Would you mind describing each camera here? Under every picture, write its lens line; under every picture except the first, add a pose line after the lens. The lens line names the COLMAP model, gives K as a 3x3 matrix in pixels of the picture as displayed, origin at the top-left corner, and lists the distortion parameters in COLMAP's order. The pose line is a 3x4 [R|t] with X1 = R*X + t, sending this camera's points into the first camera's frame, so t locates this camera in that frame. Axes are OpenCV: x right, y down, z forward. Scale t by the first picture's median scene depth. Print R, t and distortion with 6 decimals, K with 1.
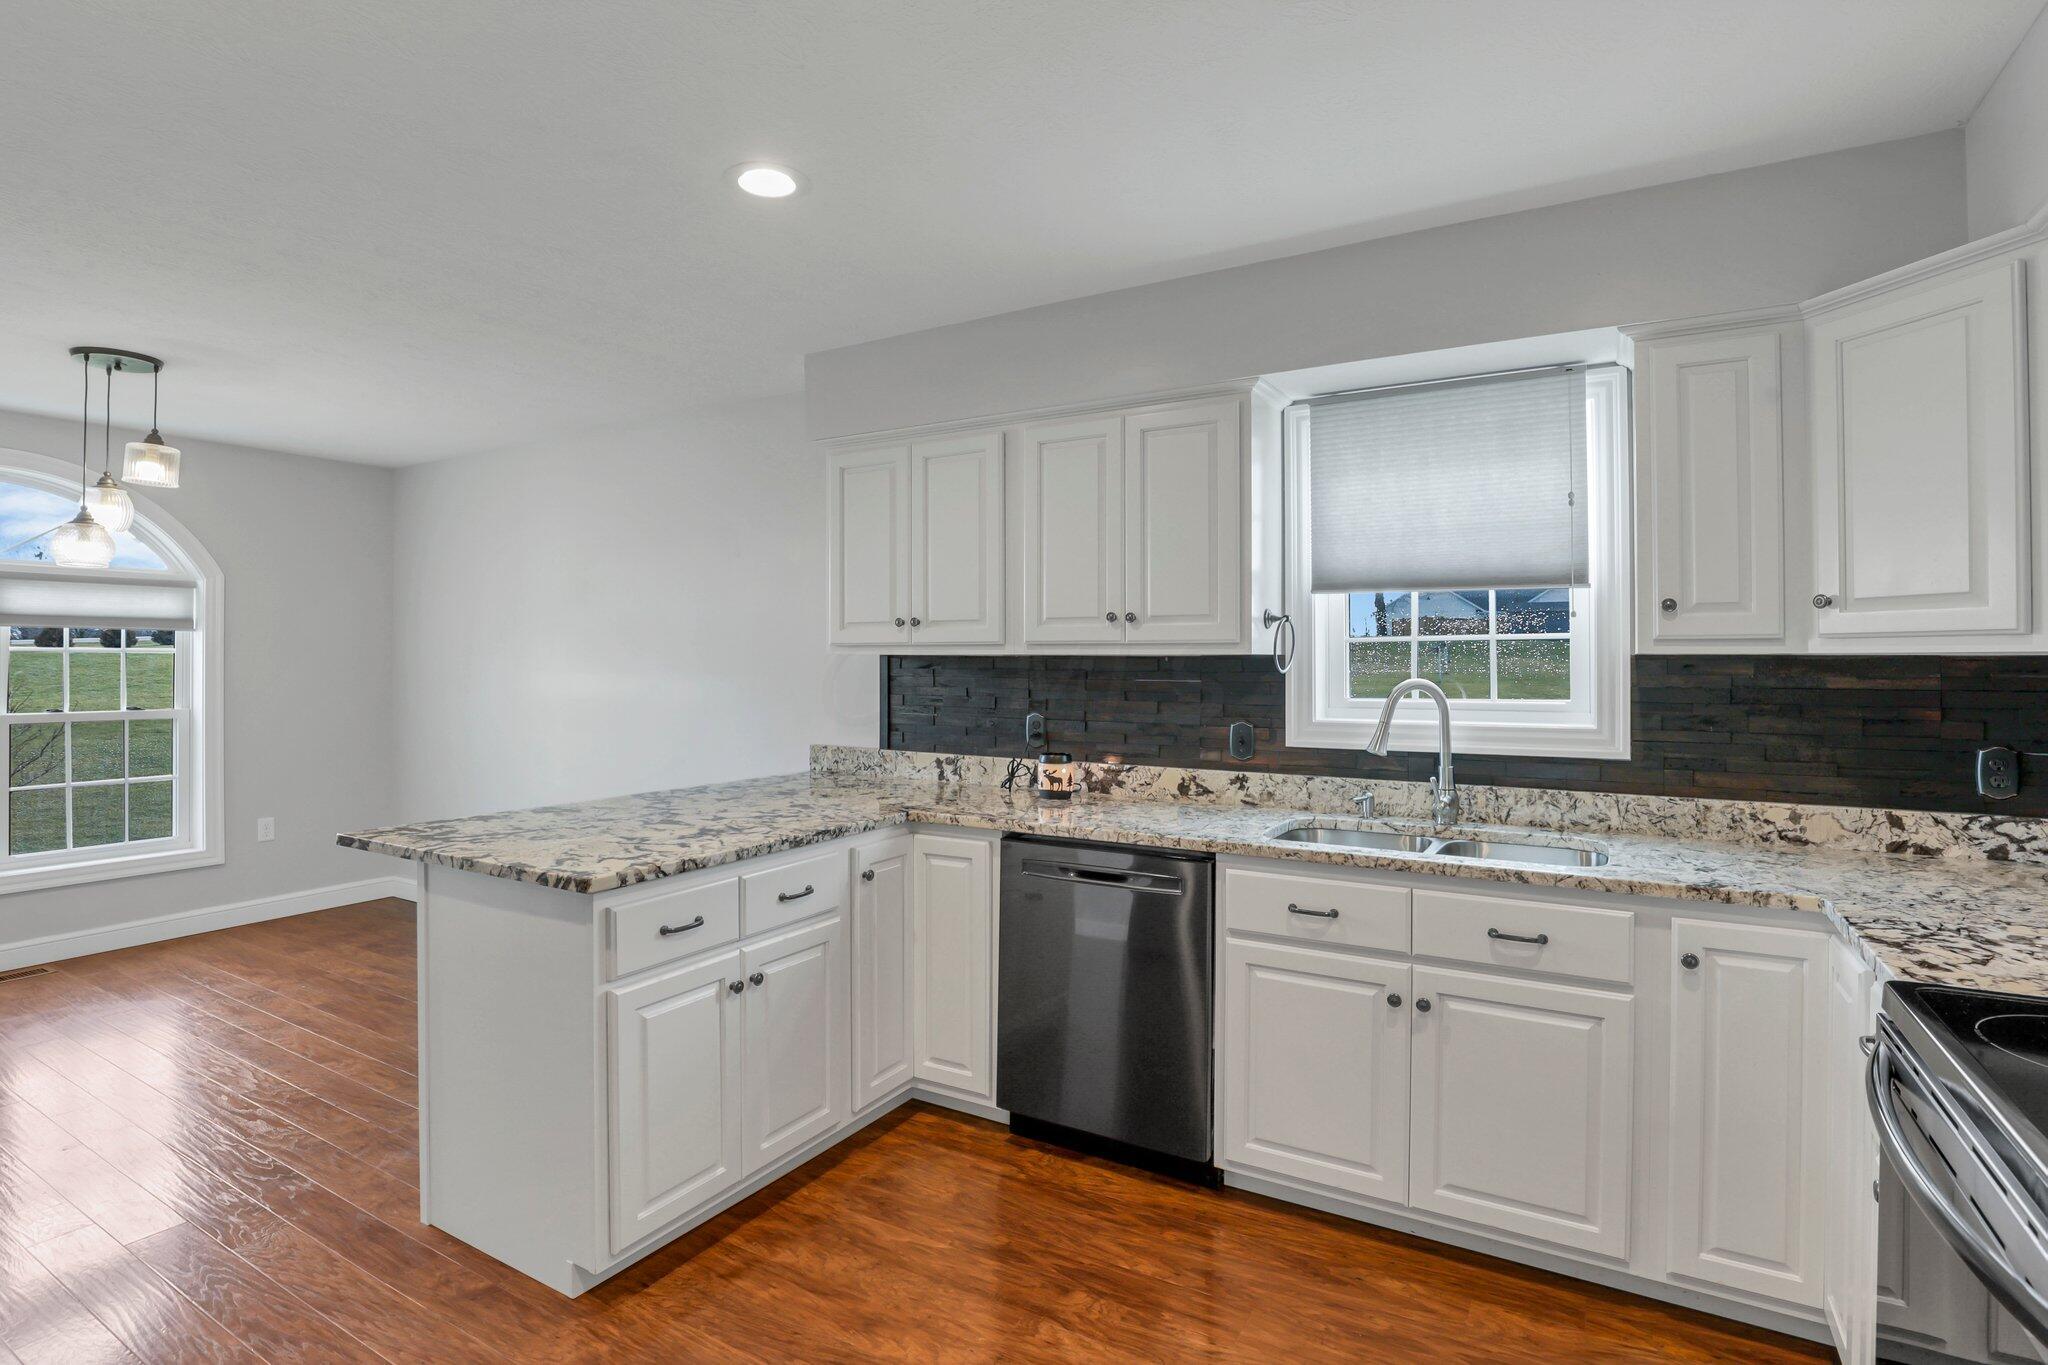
lens RADIAL K [[969.7, 0, 1022.9], [0, 969.7, 656.1], [0, 0, 1]] dist [-0.034007, 0.007223]
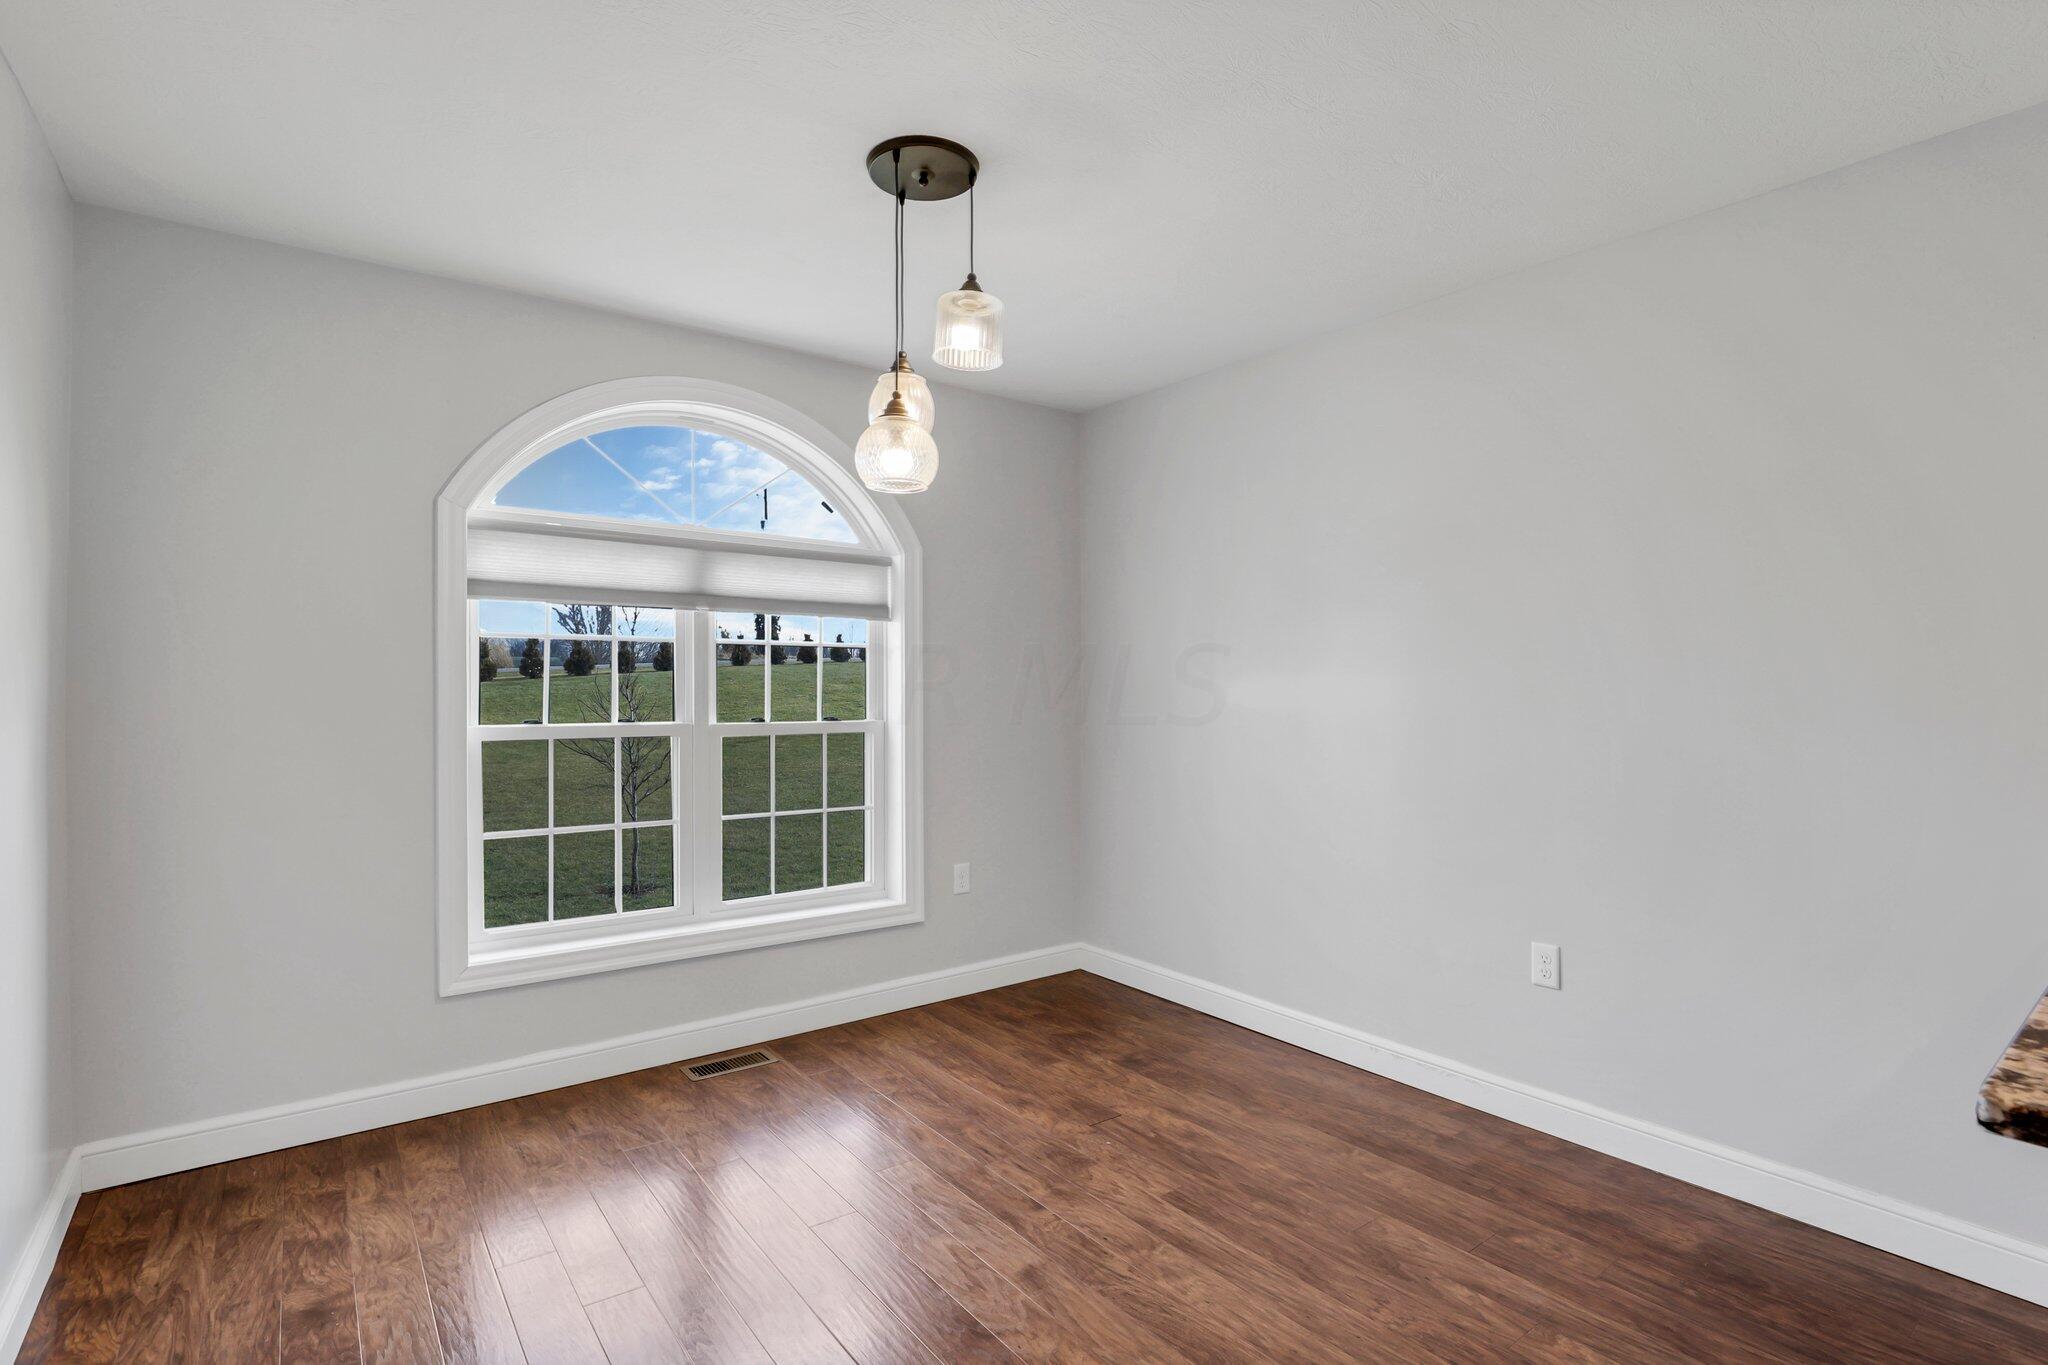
lens RADIAL K [[958.1, 0, 1027.6], [0, 958.1, 684.7], [0, 0, 1]] dist [-0.035492, 0.006228]
pose [[0.928795, -0.000207, -0.370595, -0.481195], [0.001427, 0.999994, 0.003017, 0.024259], [0.370592, -0.003331, 0.928790, 0.314536]]
